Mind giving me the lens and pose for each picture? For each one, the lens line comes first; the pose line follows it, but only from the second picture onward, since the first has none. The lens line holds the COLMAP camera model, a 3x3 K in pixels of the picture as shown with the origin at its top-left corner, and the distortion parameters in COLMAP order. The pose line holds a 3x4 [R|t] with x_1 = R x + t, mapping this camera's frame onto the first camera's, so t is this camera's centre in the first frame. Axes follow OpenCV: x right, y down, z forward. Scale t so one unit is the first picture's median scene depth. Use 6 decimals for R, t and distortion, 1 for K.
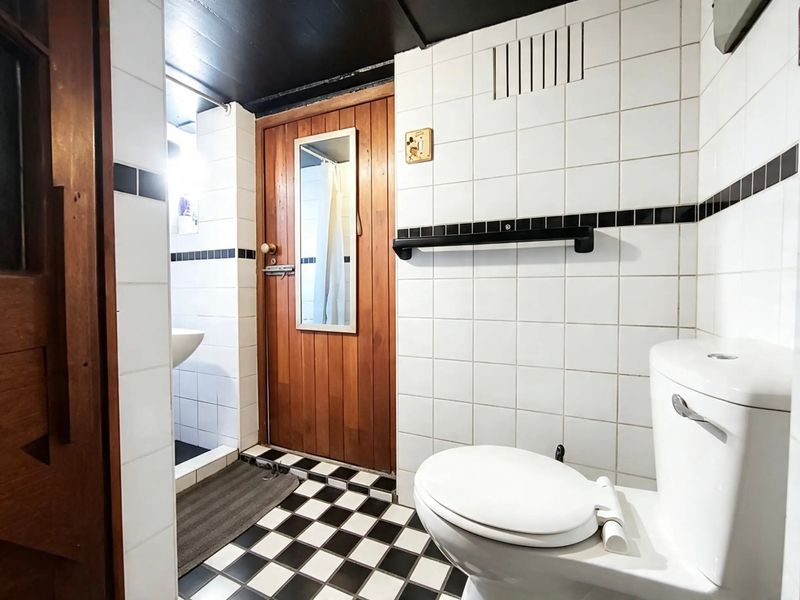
lens RADIAL K [[361.7, 0, 399.6], [0, 361.7, 296.1], [0, 0, 1]] dist [-0.028517, 0.020690]
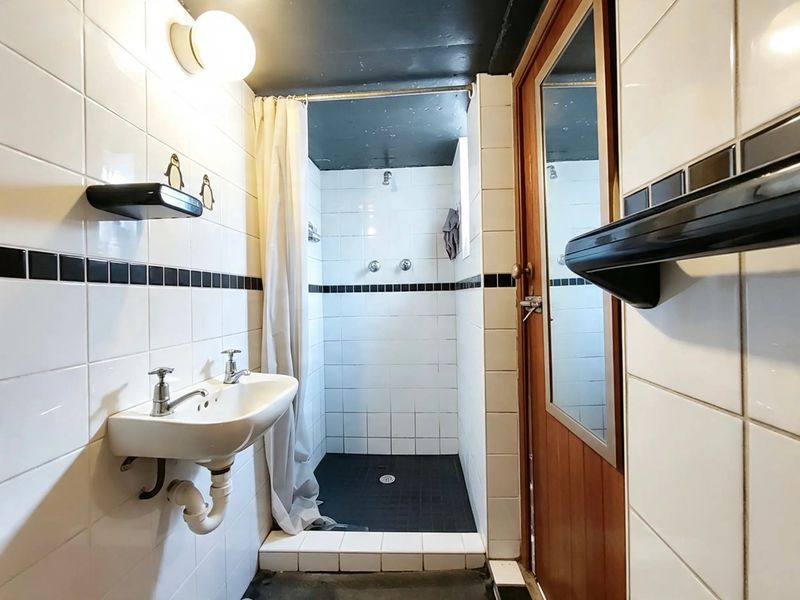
lens RADIAL K [[361.7, 0, 399.6], [0, 361.7, 296.1], [0, 0, 1]] dist [-0.028517, 0.020690]
pose [[0.375971, -0.002301, -0.926628, 0.156904], [-0.008827, 0.999943, -0.006064, -0.085066], [0.926589, 0.010459, 0.375929, 0.590129]]
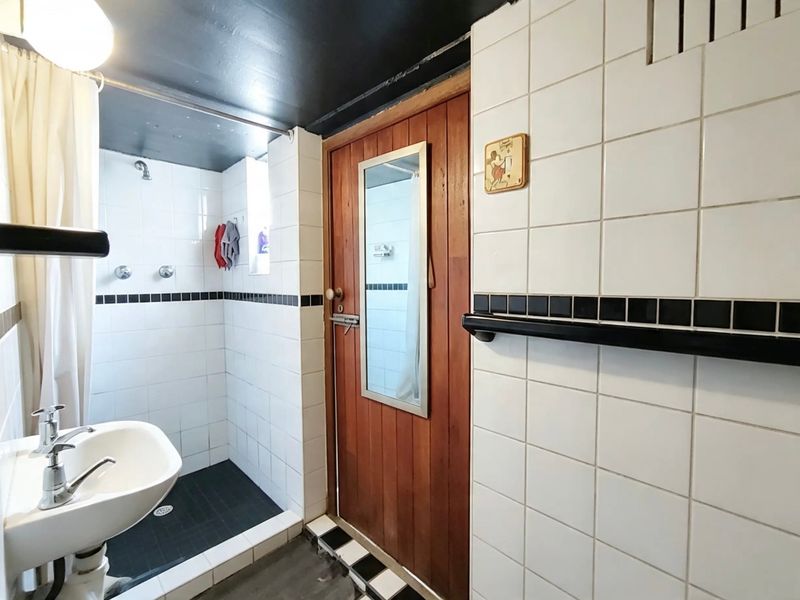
lens RADIAL K [[361.7, 0, 399.6], [0, 361.7, 296.1], [0, 0, 1]] dist [-0.028517, 0.020690]
pose [[0.939954, 0.013172, -0.341047, 0.073882], [-0.006552, 0.999767, 0.020556, -0.154390], [0.341238, -0.017087, 0.939822, 0.268590]]
